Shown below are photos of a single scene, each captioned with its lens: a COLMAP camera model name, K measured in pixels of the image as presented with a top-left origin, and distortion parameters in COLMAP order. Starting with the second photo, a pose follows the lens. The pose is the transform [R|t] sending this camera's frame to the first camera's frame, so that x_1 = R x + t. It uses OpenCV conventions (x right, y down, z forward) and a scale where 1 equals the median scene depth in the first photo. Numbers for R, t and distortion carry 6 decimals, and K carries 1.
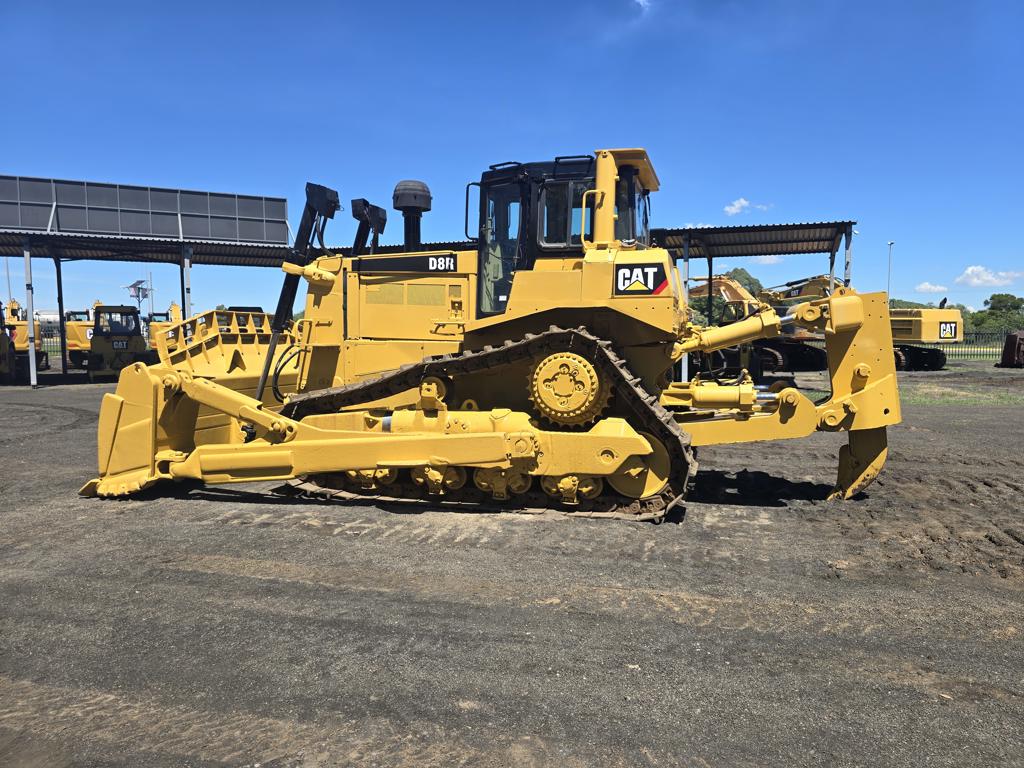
lens RADIAL K [[700.9, 0, 521.3], [0, 700.9, 386.1], [0, 0, 1]] dist [0.006891, -0.002806]
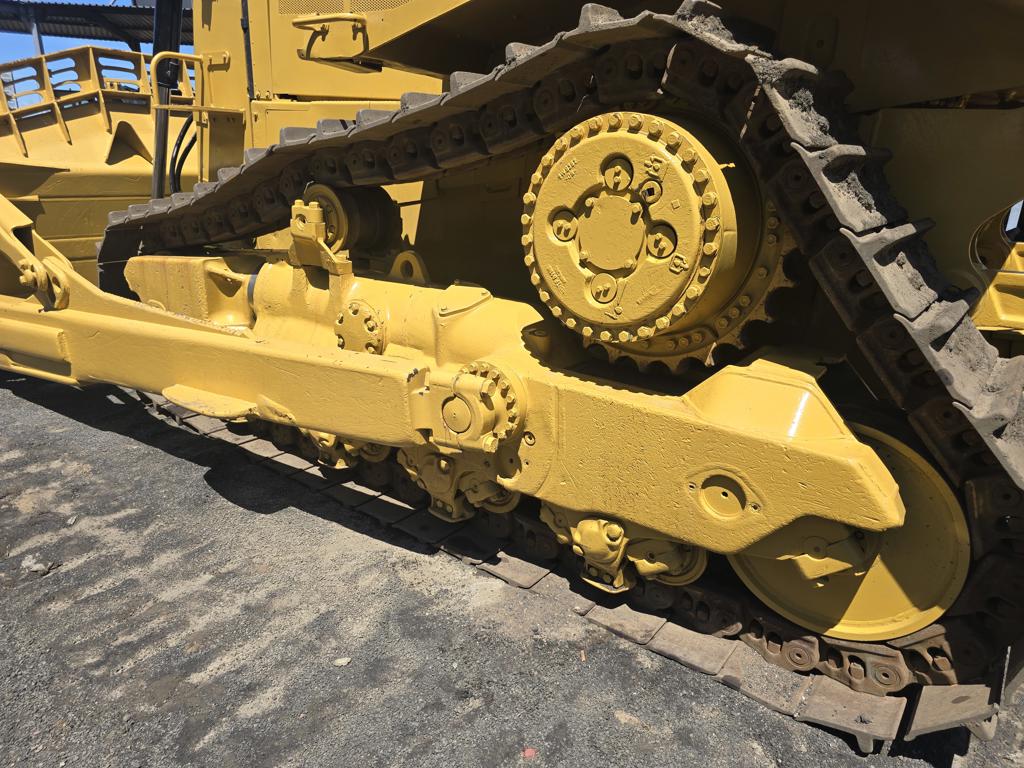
lens RADIAL K [[696.8, 0, 500.6], [0, 696.8, 407.4], [0, 0, 1]] dist [0.015318, -0.003627]
pose [[0.931418, 0.156856, -0.328416, 0.123791], [-0.063799, 0.958756, 0.276976, -0.009123], [0.358316, -0.237028, 0.903010, 0.701632]]
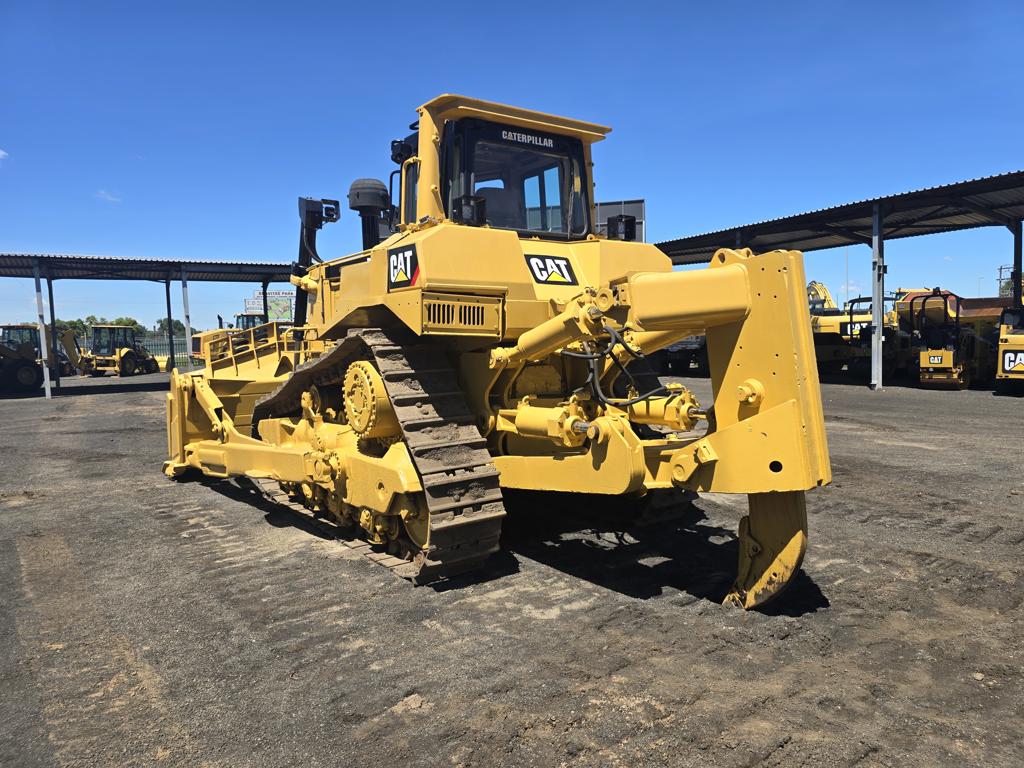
lens RADIAL K [[700.9, 0, 521.3], [0, 700.9, 386.1], [0, 0, 1]] dist [0.006891, -0.002806]
pose [[0.790001, 0.022619, -0.612688, 0.728498], [-0.019084, 0.999742, 0.012300, -0.031737], [0.612808, 0.001976, 0.790229, 0.454195]]
